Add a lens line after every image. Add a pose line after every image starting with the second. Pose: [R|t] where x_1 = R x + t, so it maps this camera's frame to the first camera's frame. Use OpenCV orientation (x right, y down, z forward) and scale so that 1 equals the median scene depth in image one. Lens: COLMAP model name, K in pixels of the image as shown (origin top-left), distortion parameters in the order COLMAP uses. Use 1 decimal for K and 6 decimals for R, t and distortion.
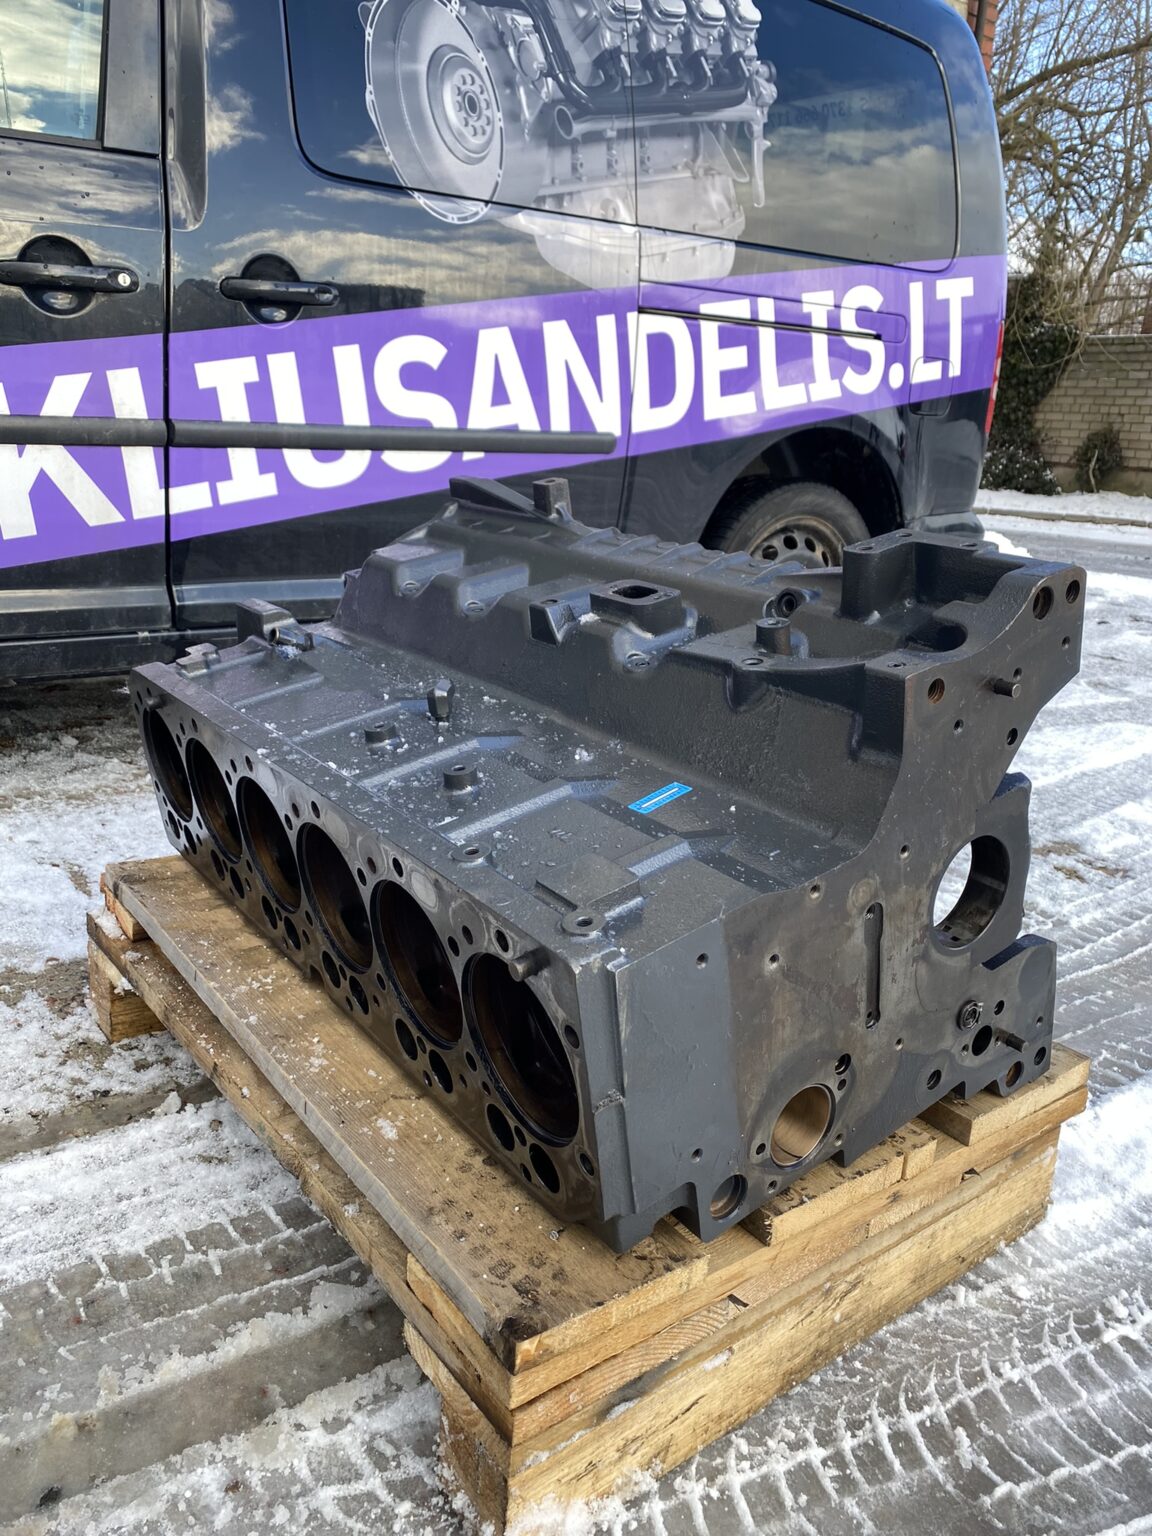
lens RADIAL K [[1160.5, 0, 576.1], [0, 1160.5, 765.2], [0, 0, 1]] dist [0.018771, -0.016357]
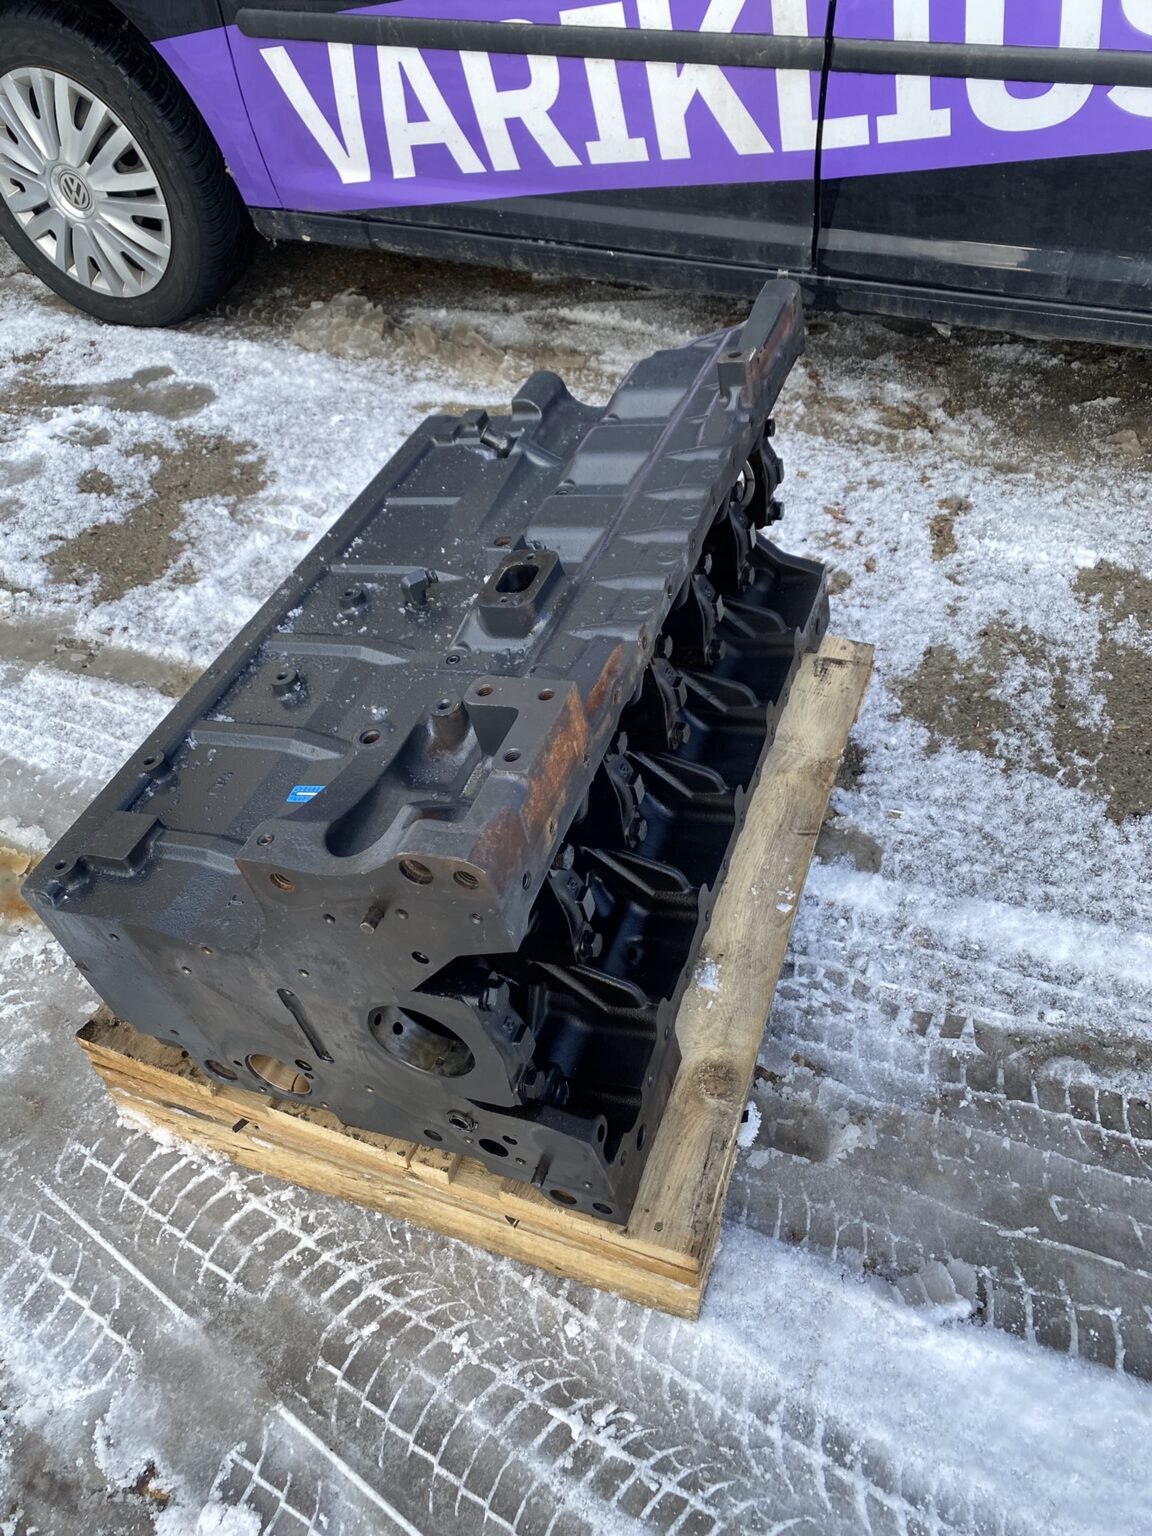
lens RADIAL K [[1160.5, 0, 577.6], [0, 1160.5, 761.9], [0, 0, 1]] dist [0.018771, -0.016357]
pose [[0.540471, 0.546071, -0.640076, 0.412291], [-0.183612, 0.818977, 0.543658, -0.294115], [0.821083, -0.176305, 0.542899, 0.268599]]
